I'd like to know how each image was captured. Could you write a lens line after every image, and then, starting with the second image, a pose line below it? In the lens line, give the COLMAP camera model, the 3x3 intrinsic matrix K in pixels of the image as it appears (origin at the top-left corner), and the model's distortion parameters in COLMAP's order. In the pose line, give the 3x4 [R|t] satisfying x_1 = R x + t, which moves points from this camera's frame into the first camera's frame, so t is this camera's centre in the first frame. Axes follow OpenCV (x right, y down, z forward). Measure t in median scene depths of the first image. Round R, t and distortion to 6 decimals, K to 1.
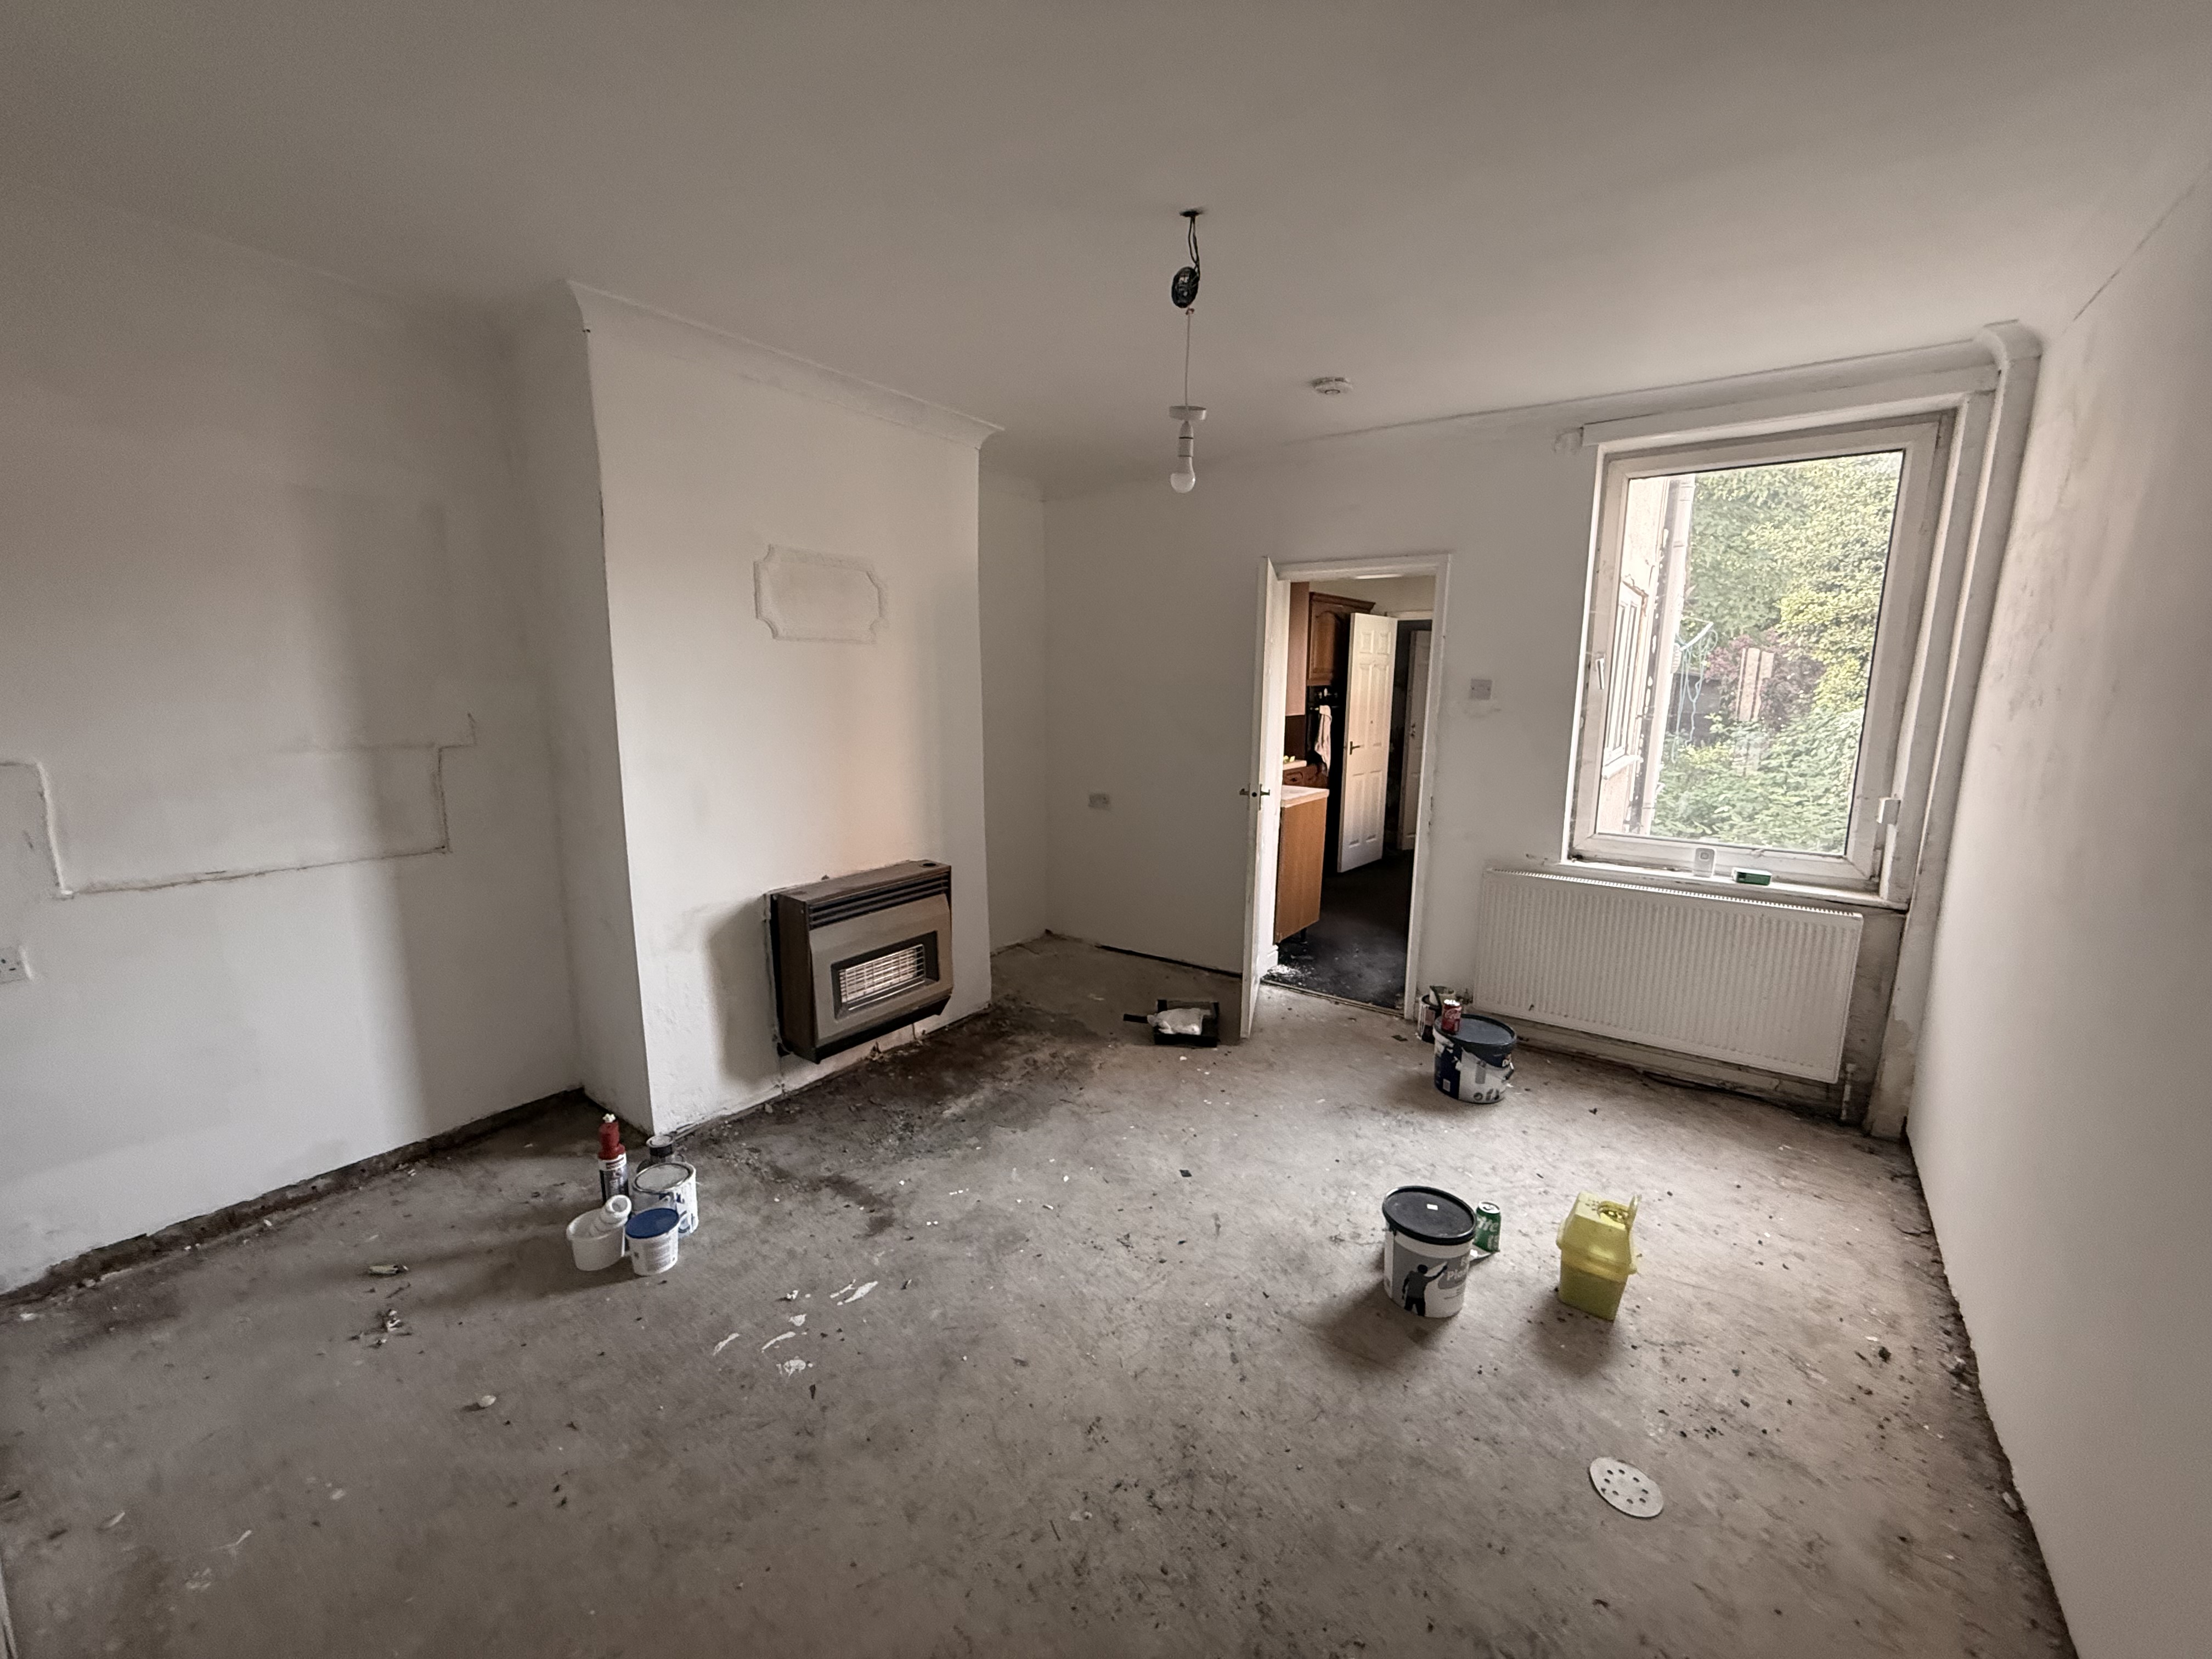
lens RADIAL K [[879.1, 0, 1105.5], [0, 879.1, 830.3], [0, 0, 1]] dist [-0.001630, 0.000048]
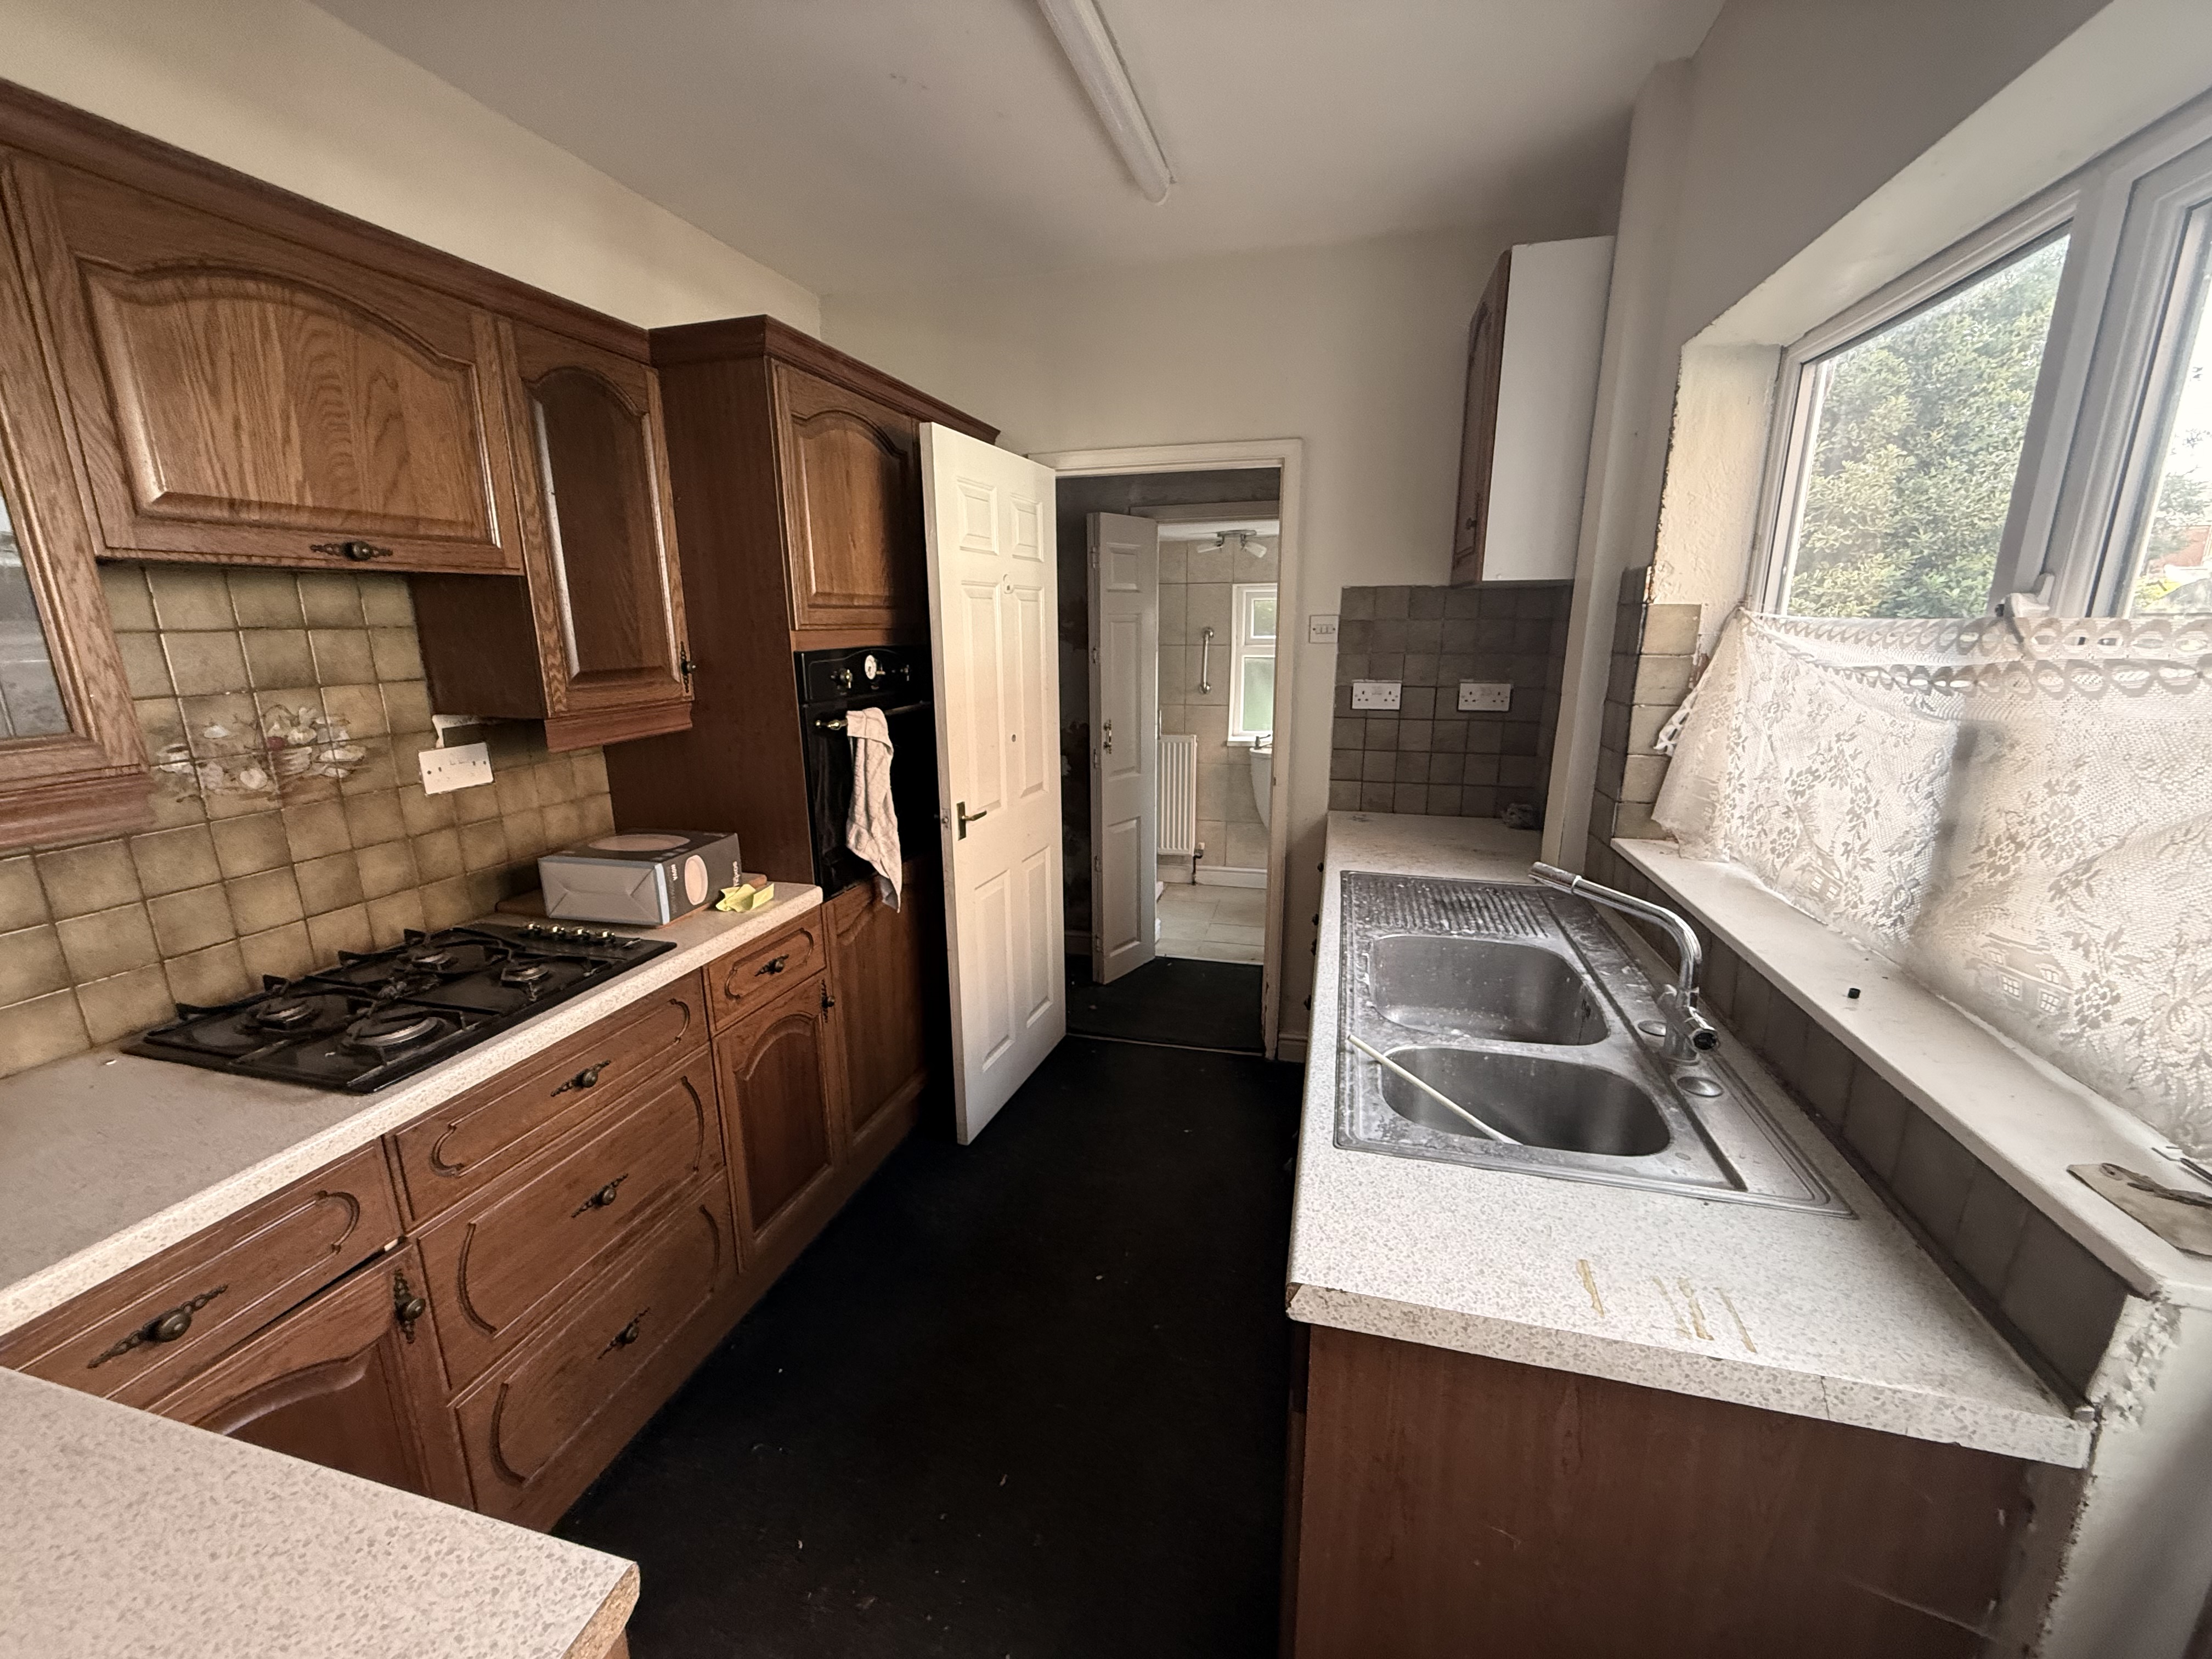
lens RADIAL K [[879.1, 0, 1107.8], [0, 879.1, 828.2], [0, 0, 1]] dist [-0.001630, 0.000048]
pose [[0.933179, -0.098216, 0.345732, 0.214745], [0.074630, 0.993923, 0.080917, -0.117266], [-0.351578, -0.049708, 0.934838, 0.653442]]
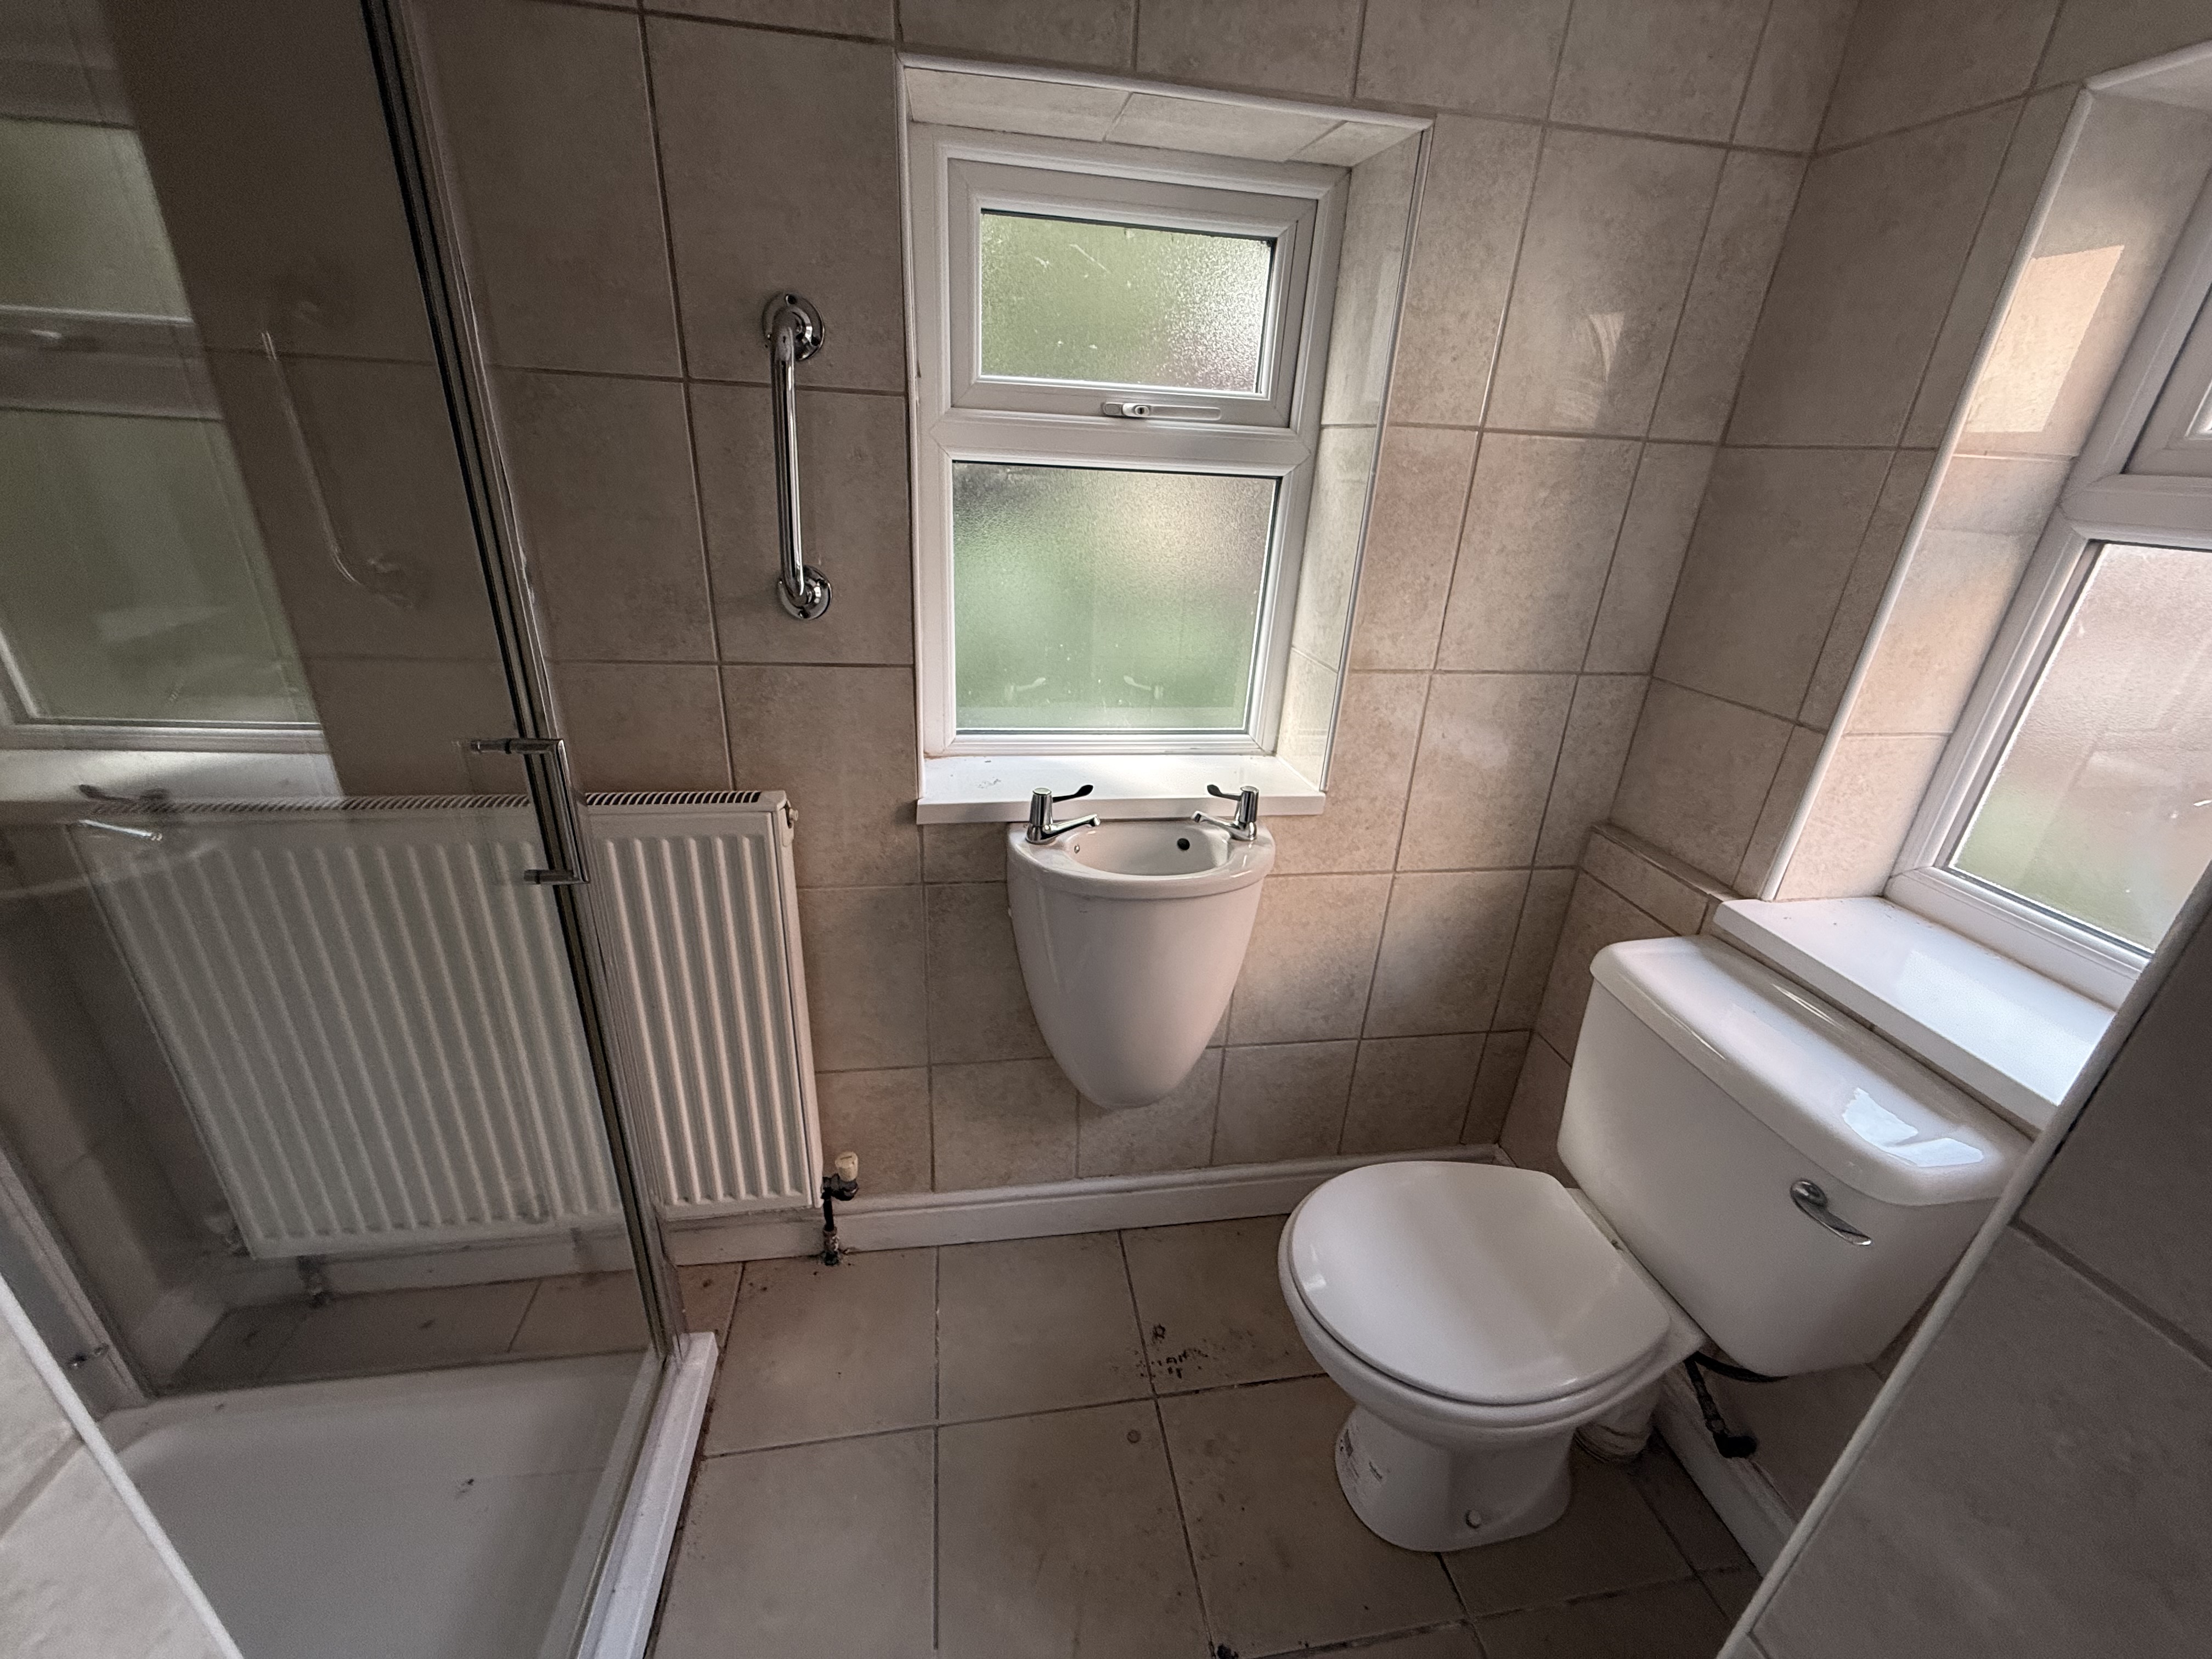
lens RADIAL K [[879.1, 0, 1105.2], [0, 879.1, 827.6], [0, 0, 1]] dist [-0.001630, 0.000048]
pose [[0.702662, -0.256293, 0.663762, 0.356541], [0.075693, 0.954505, 0.288427, -0.146378], [-0.707486, -0.152425, 0.690094, 0.927107]]
